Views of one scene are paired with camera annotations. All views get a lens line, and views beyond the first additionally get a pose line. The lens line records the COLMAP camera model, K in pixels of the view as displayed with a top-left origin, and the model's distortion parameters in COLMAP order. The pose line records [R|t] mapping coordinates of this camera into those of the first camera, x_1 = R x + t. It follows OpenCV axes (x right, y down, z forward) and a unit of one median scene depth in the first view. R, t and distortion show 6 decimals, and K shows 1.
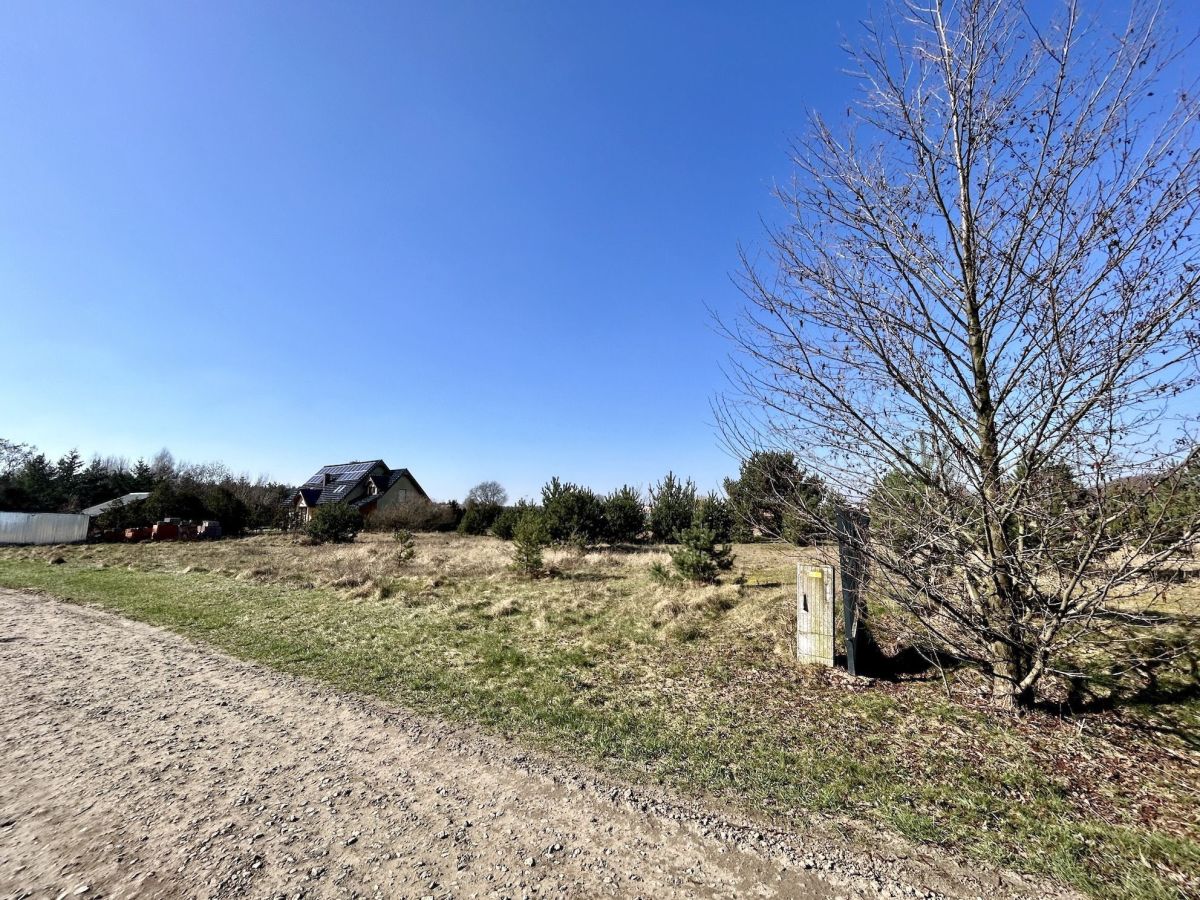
lens RADIAL K [[485.3, 0, 598.4], [0, 485.3, 450.4], [0, 0, 1]] dist [0.004373, 0.000197]
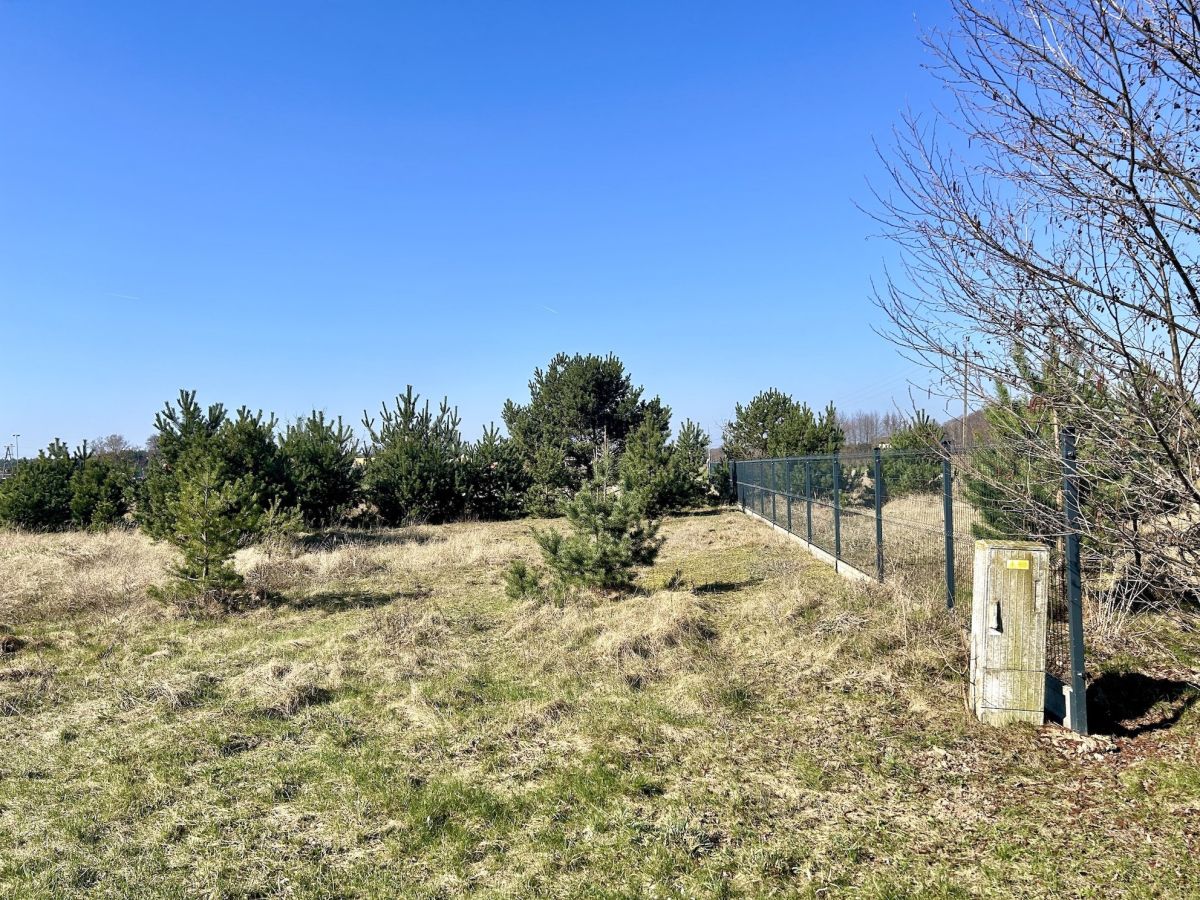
lens RADIAL K [[890.6, 0, 600.4], [0, 890.6, 448.4], [0, 0, 1]] dist [0.056355, 0.002458]
pose [[0.904829, -0.005869, 0.425734, -0.083247], [-0.039572, 0.994418, 0.097811, 0.009272], [-0.423931, -0.105350, 0.899546, 0.061321]]
